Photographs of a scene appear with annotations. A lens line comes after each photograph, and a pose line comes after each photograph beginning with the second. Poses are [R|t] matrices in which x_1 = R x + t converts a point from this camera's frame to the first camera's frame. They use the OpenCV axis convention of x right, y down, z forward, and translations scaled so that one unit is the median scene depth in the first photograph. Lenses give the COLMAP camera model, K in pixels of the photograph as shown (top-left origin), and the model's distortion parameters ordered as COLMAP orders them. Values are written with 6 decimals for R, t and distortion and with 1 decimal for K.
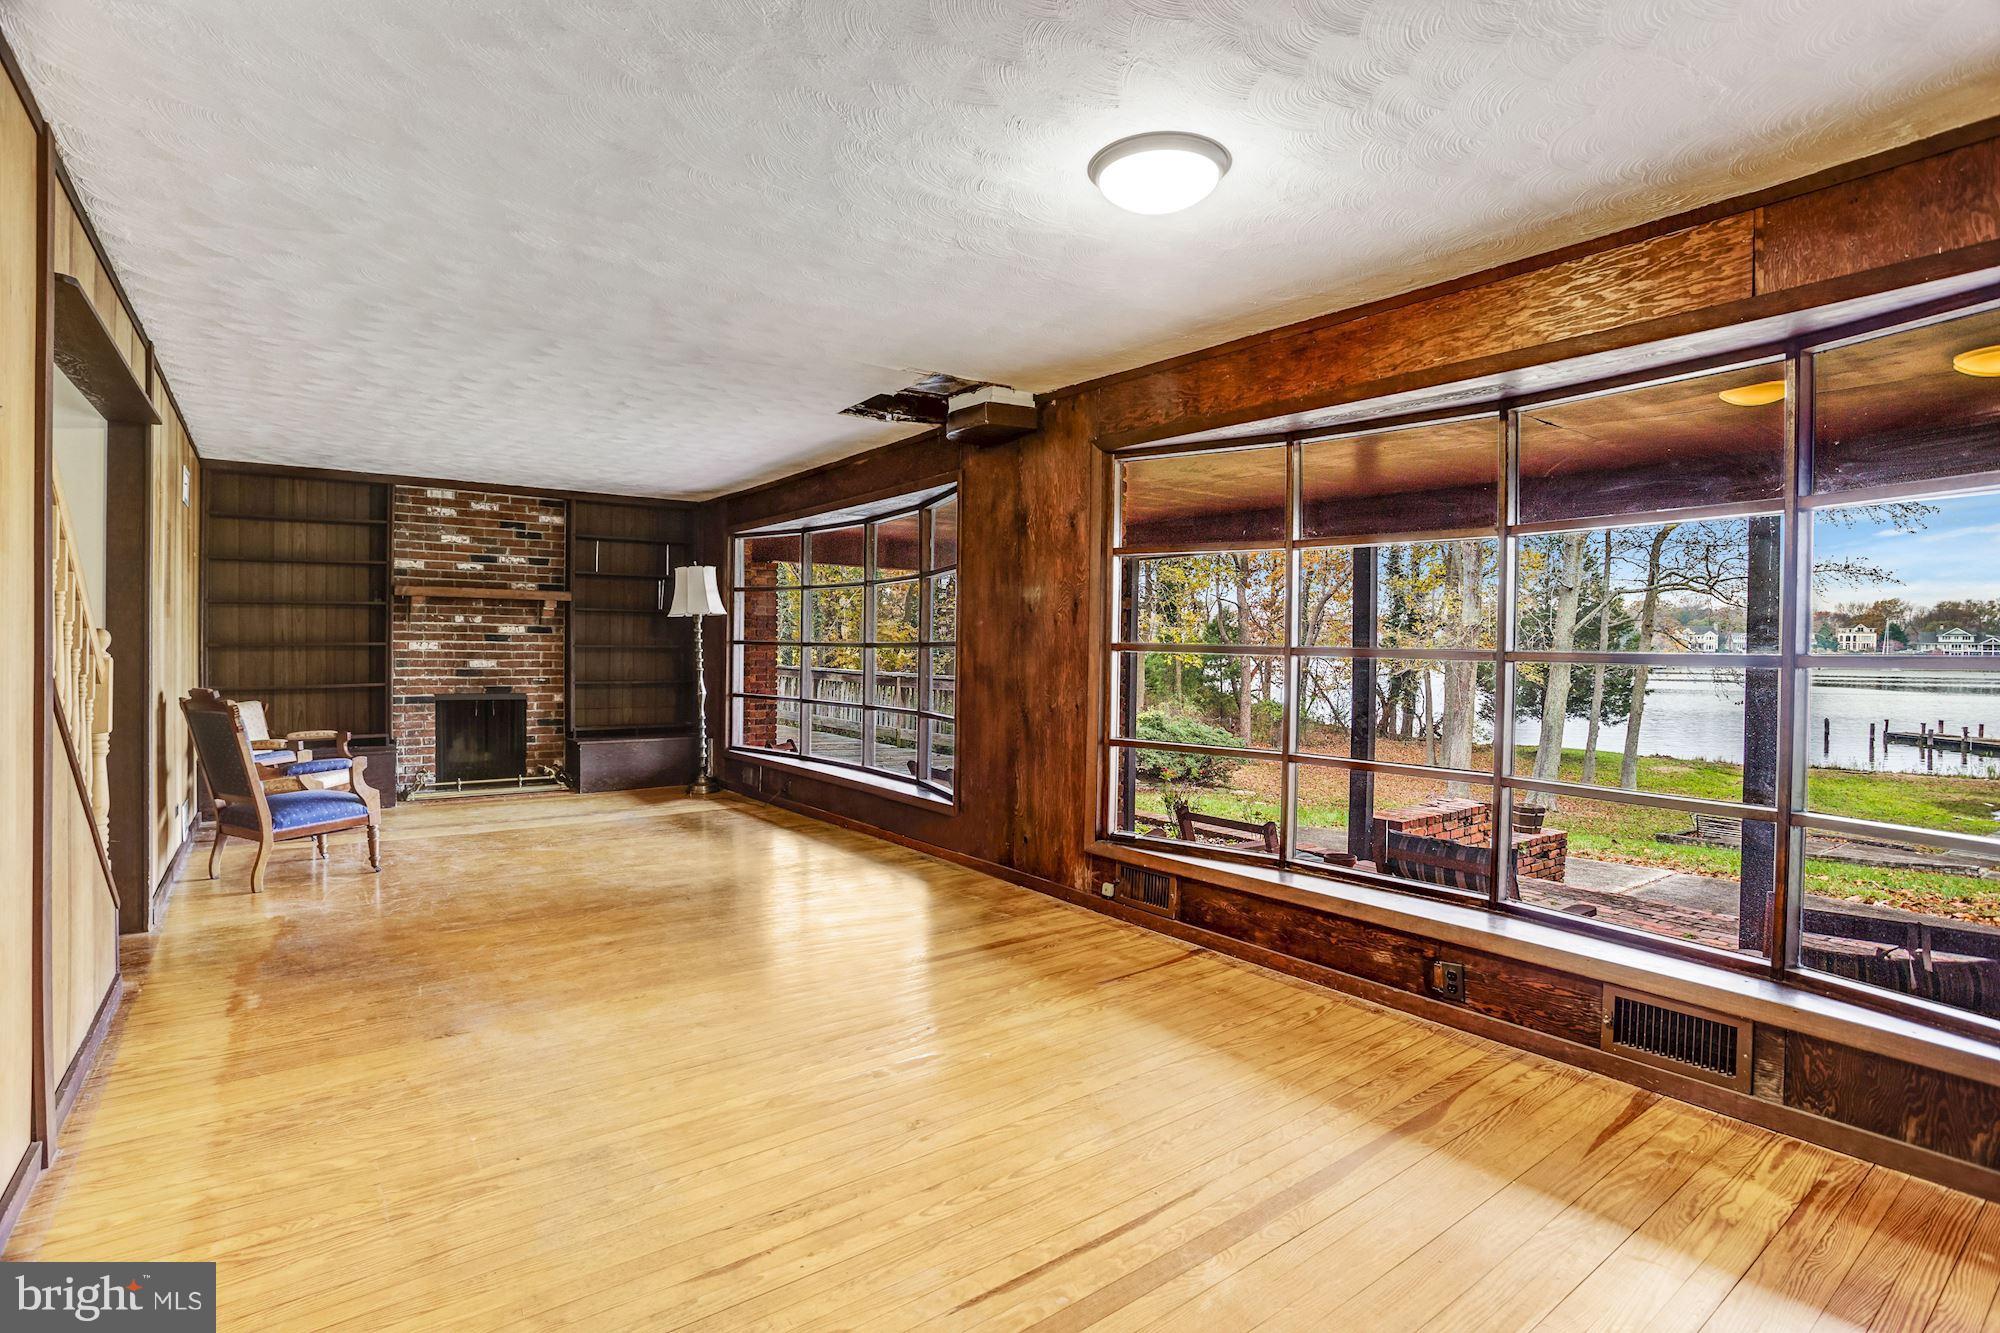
lens RADIAL K [[984.7, 0, 972.8], [0, 984.7, 660.7], [0, 0, 1]] dist [-0.053731, 0.023437]
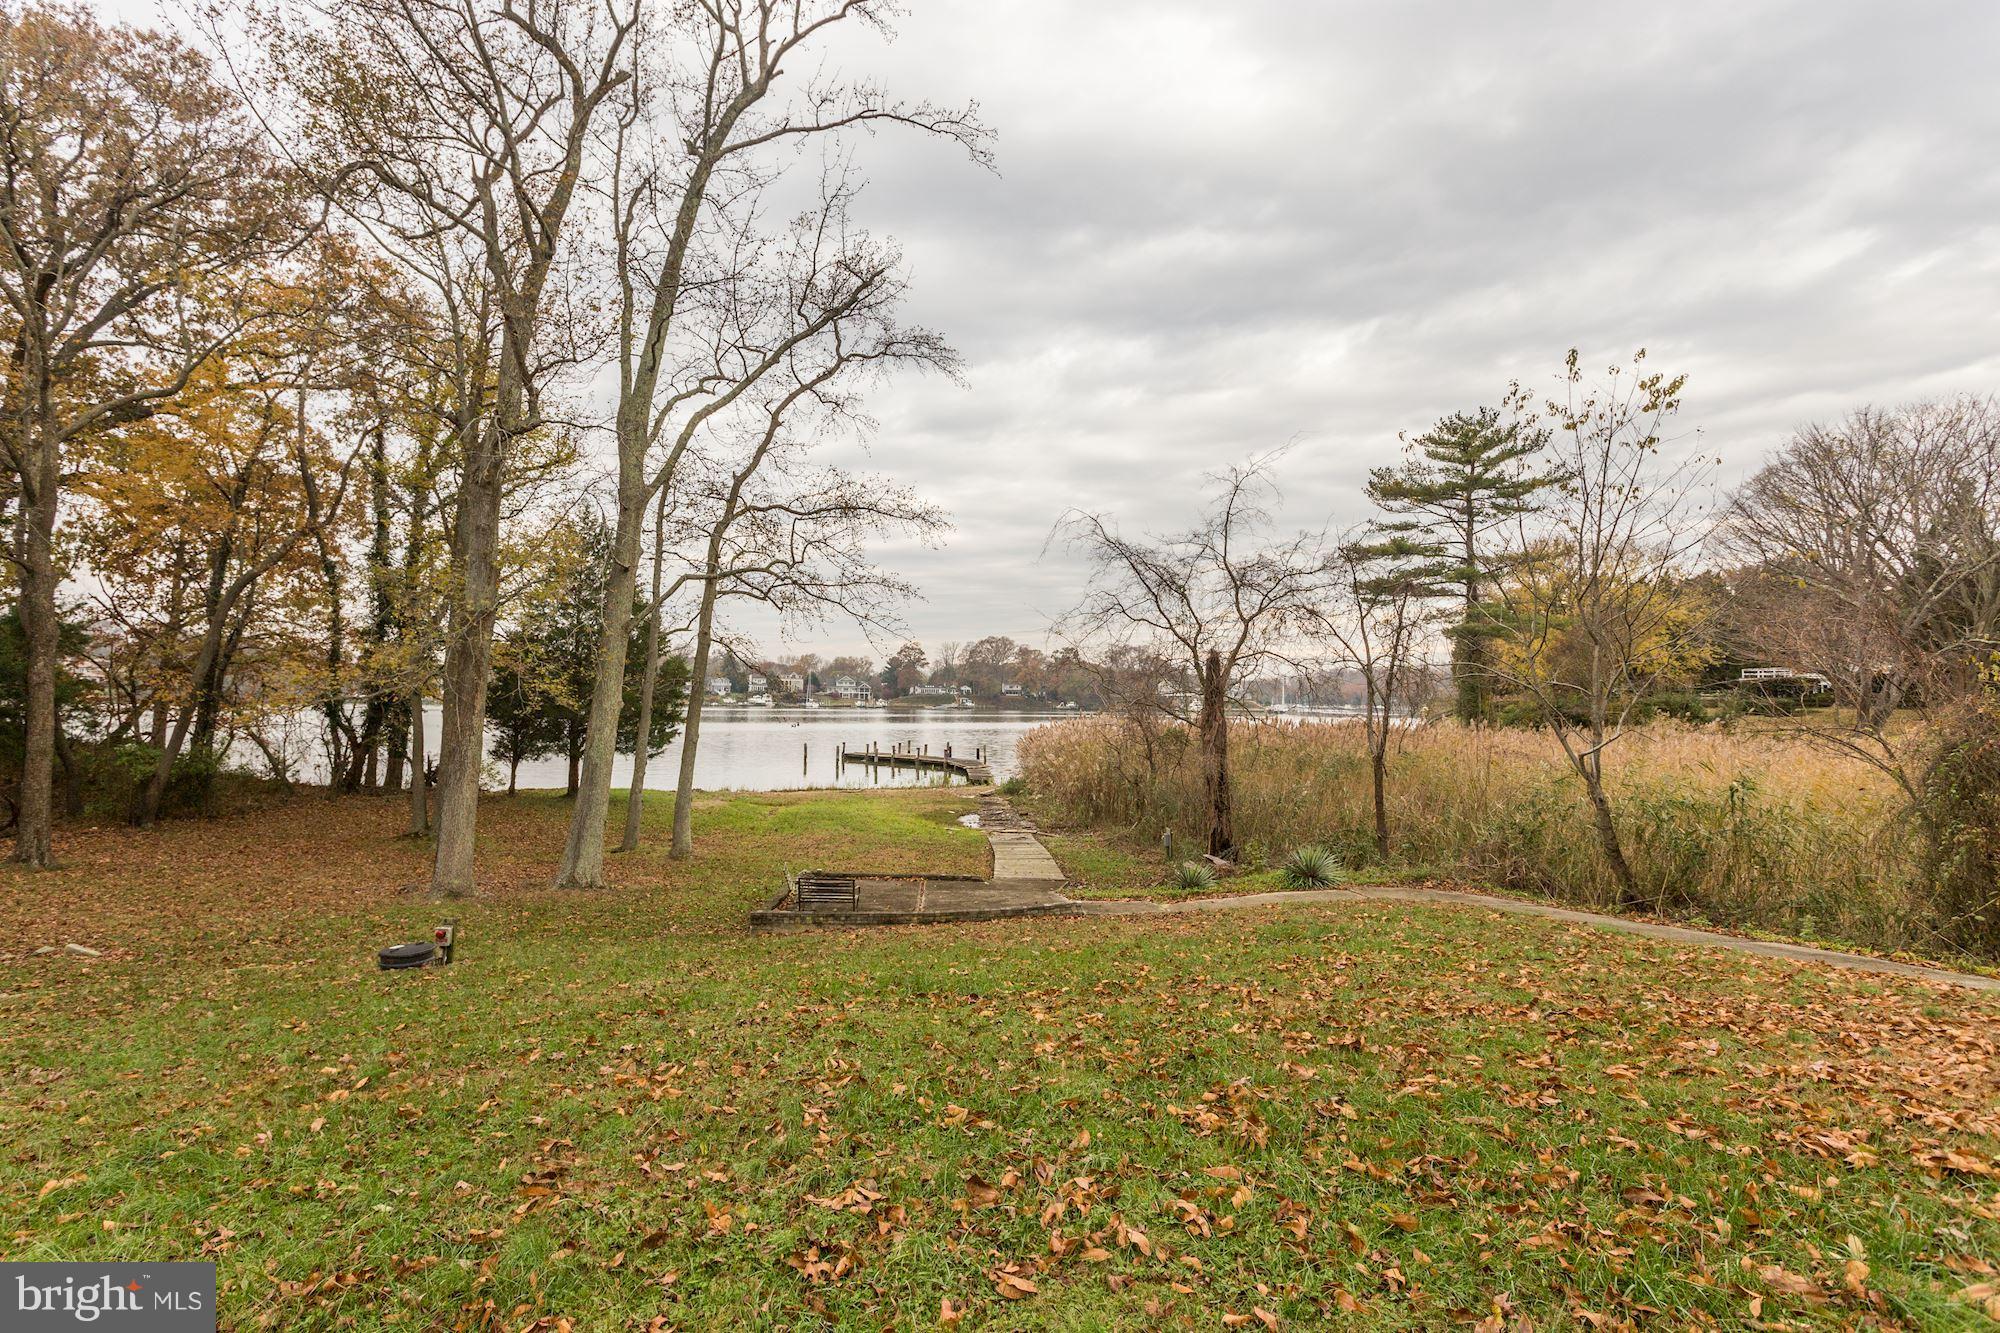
lens RADIAL K [[984.7, 0, 1021.6], [0, 984.7, 671.8], [0, 0, 1]] dist [-0.053731, 0.023437]
pose [[0.557290, 0.018100, 0.830121, 0.701017], [0.009235, 0.999565, -0.027994, 0.099323], [-0.830267, 0.023267, 0.556881, 1.354962]]
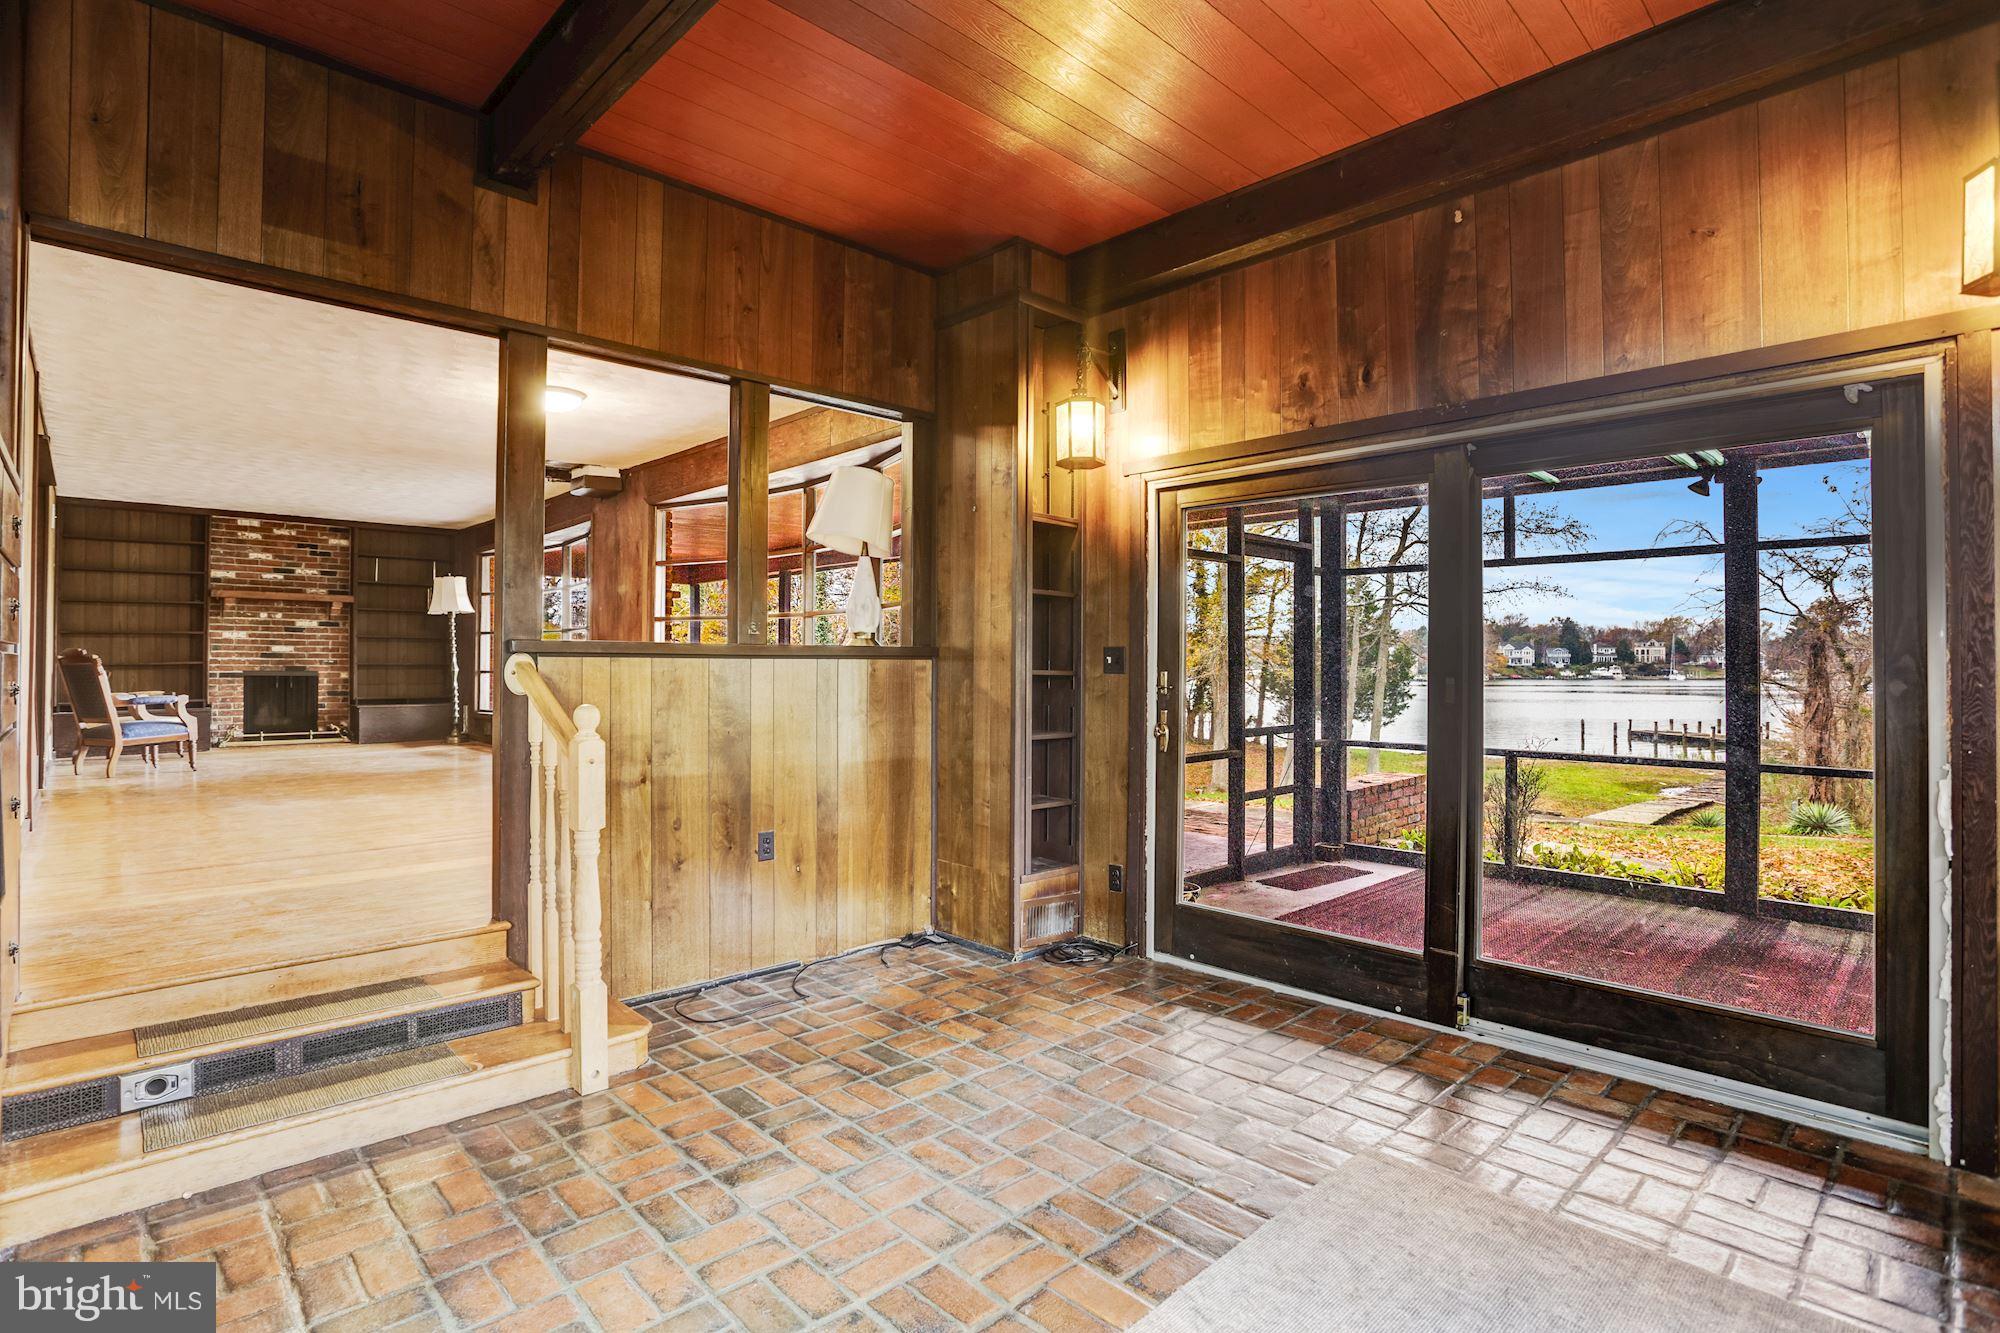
lens RADIAL K [[984.7, 0, 976.4], [0, 984.7, 657.6], [0, 0, 1]] dist [-0.053731, 0.023437]
pose [[0.991430, -0.008181, 0.130379, 0.272979], [0.011385, 0.999651, -0.023845, 0.058014], [-0.130139, 0.025125, 0.991177, -0.443299]]
